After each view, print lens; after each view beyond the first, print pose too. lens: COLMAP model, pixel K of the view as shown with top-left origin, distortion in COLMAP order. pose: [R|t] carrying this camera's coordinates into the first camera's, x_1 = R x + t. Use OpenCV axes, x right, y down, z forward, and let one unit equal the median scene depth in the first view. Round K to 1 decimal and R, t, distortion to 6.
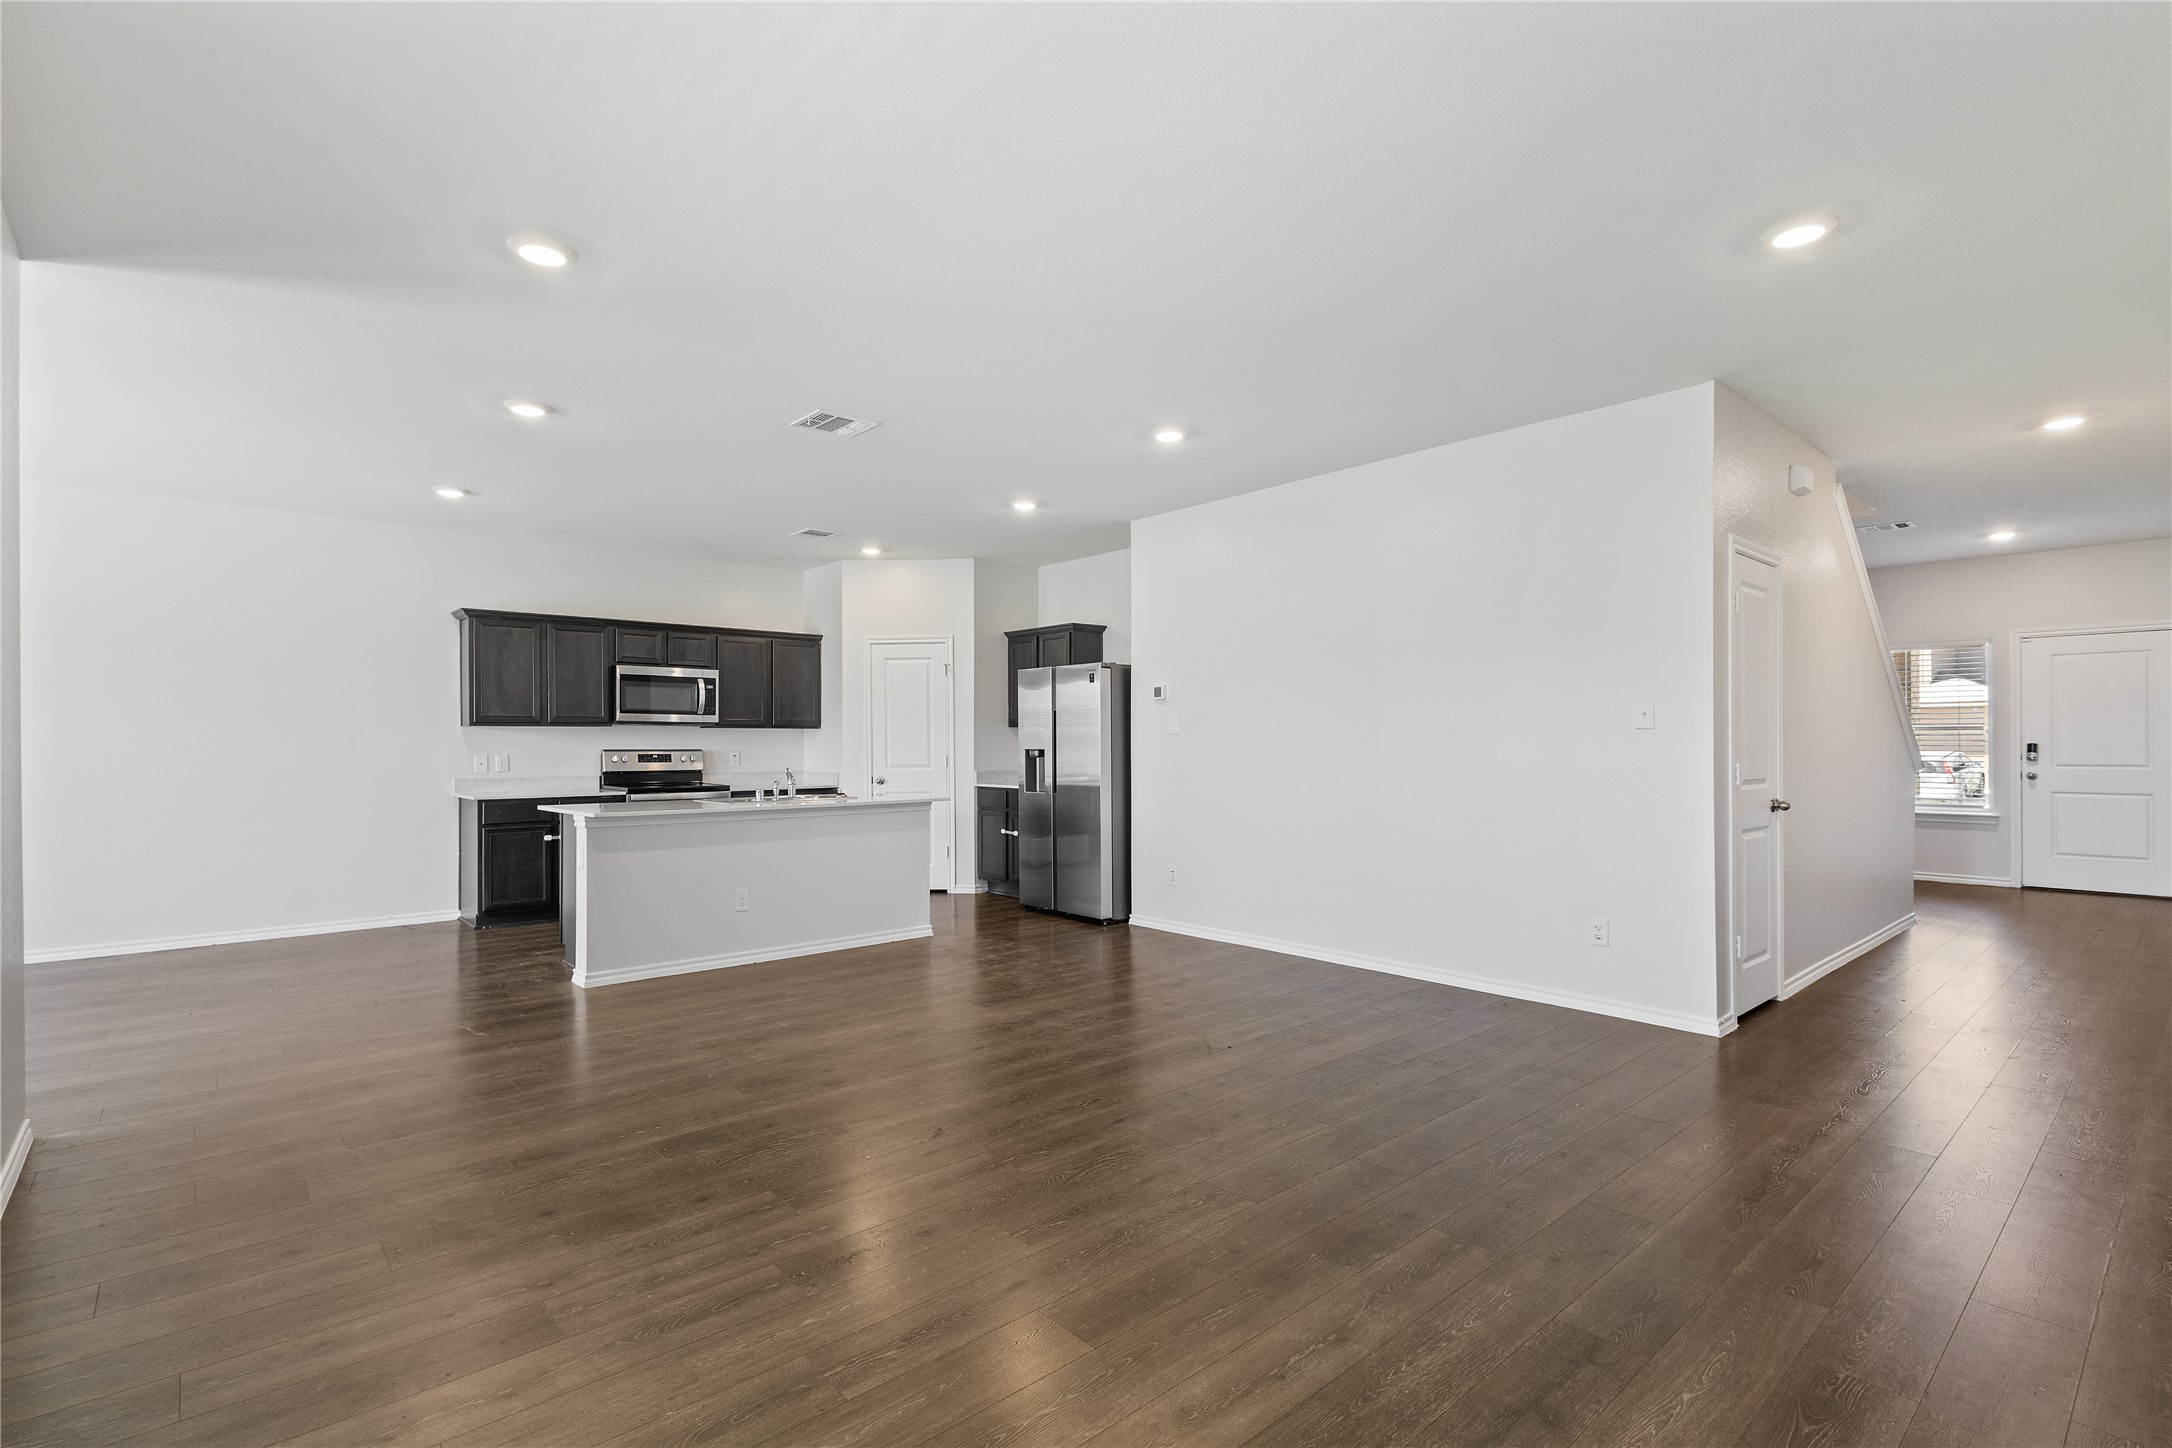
lens RADIAL K [[1005.1, 0, 1088.5], [0, 1005.1, 736.5], [0, 0, 1]] dist [0.008134, -0.000445]
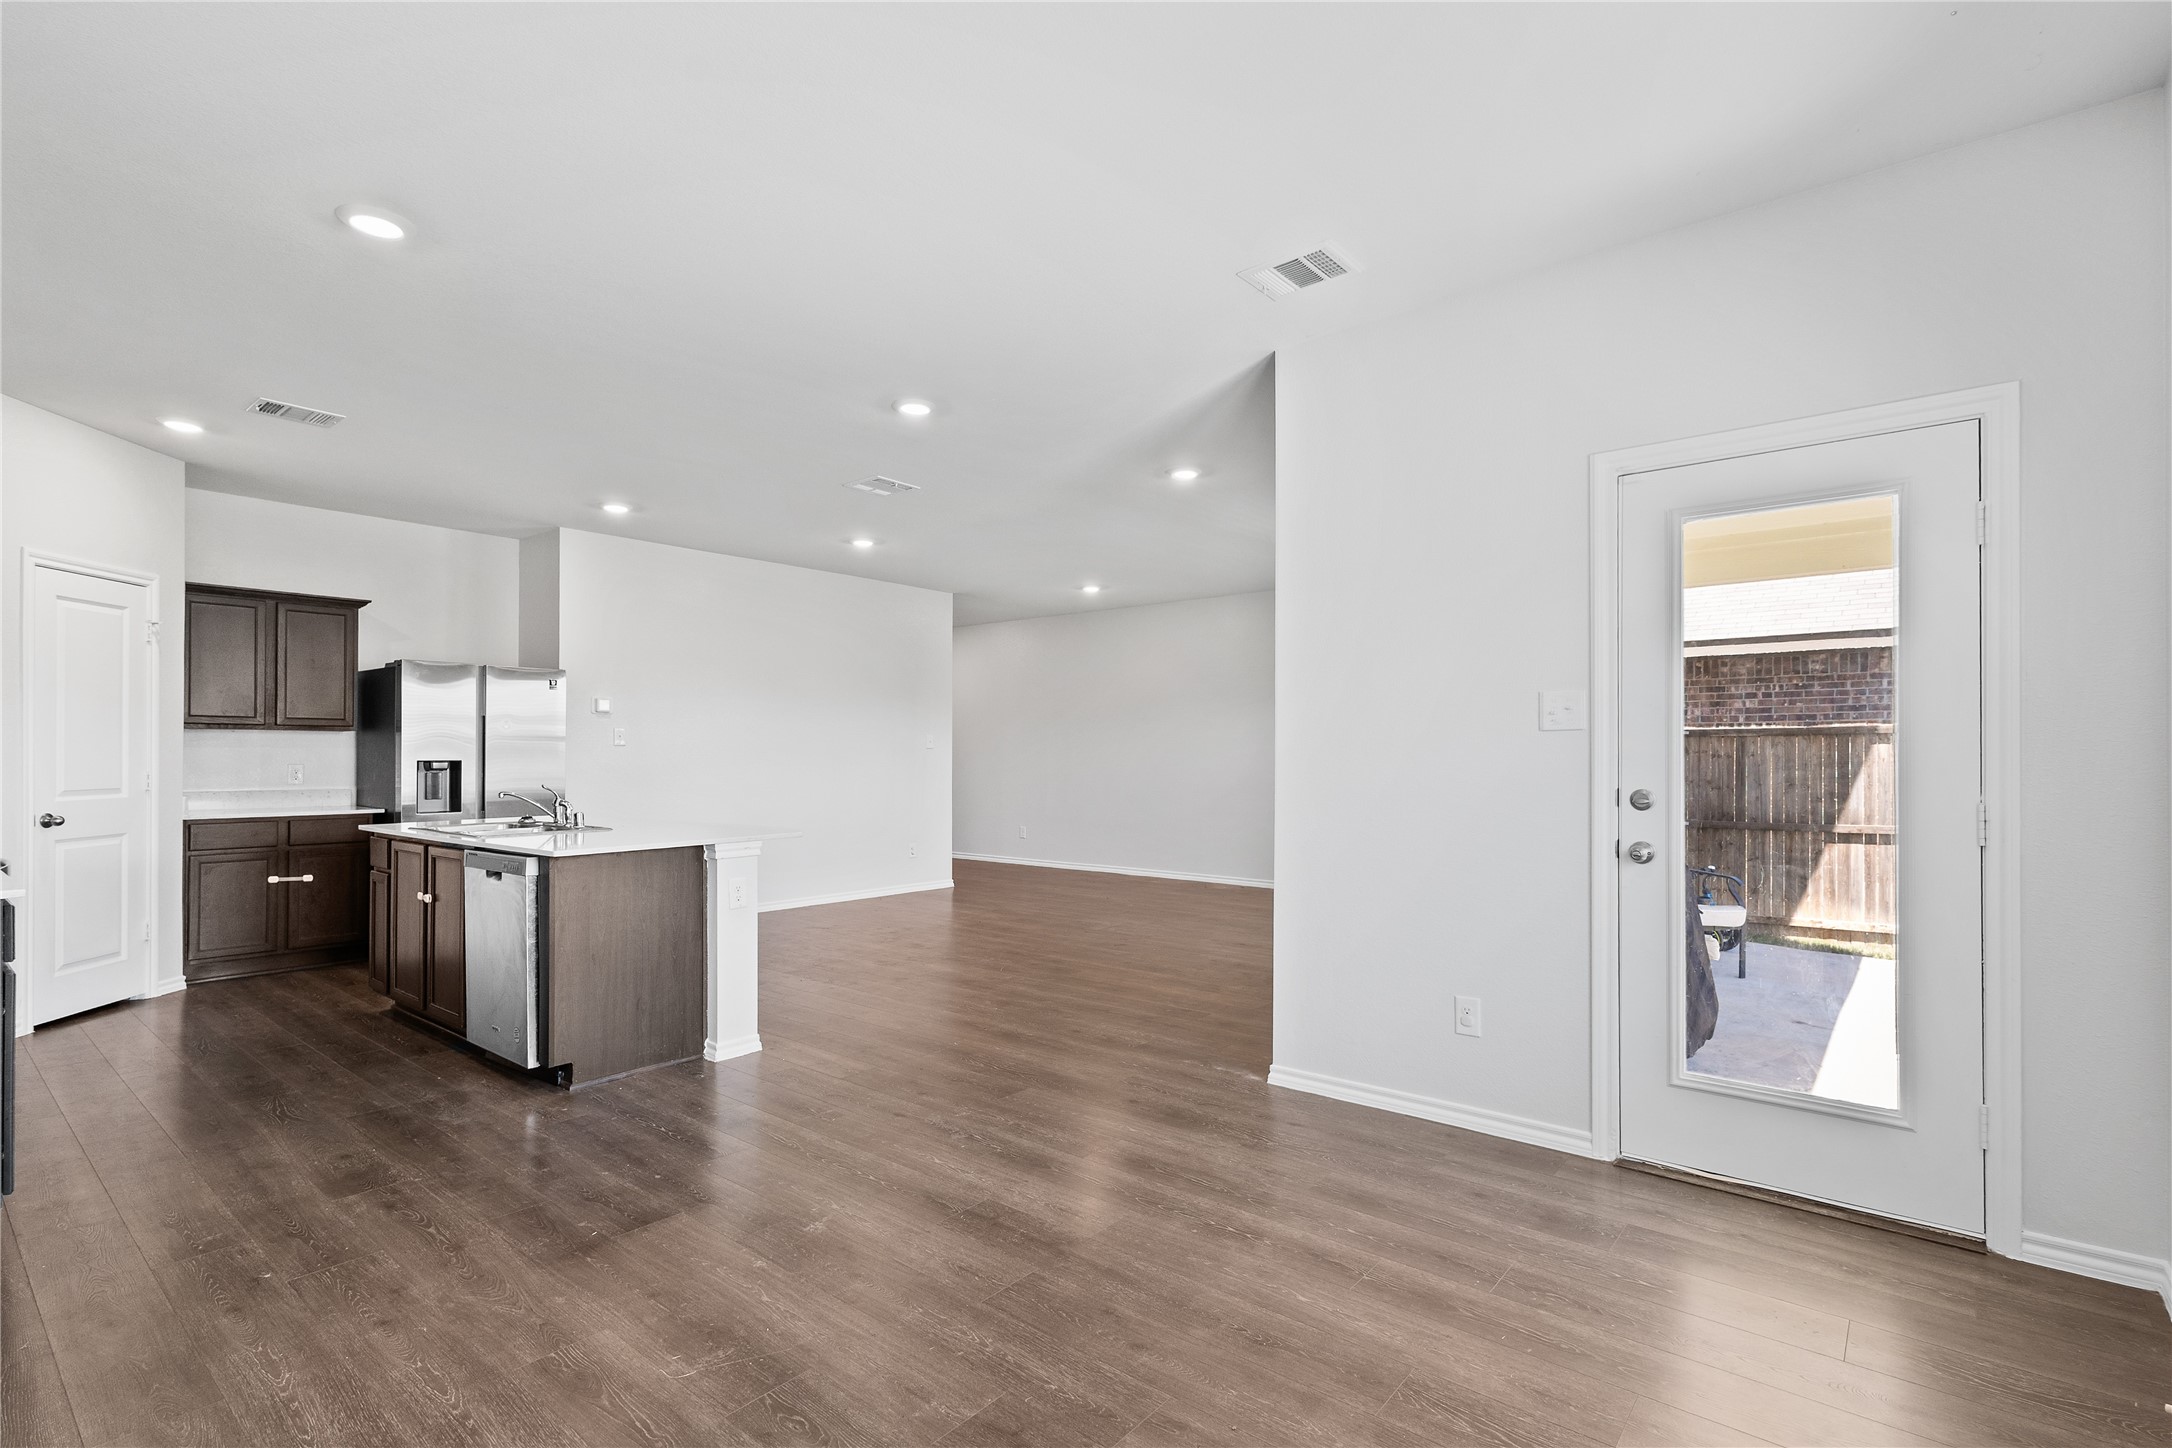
lens RADIAL K [[1013.3, 0, 1089.9], [0, 1013.3, 759.9], [0, 0, 1]] dist [0.008323, -0.000297]
pose [[-0.157611, -0.002479, 0.987498, -0.910374], [-0.005222, 0.999985, 0.001677, 0.007636], [-0.987488, -0.004892, -0.157621, 0.582232]]
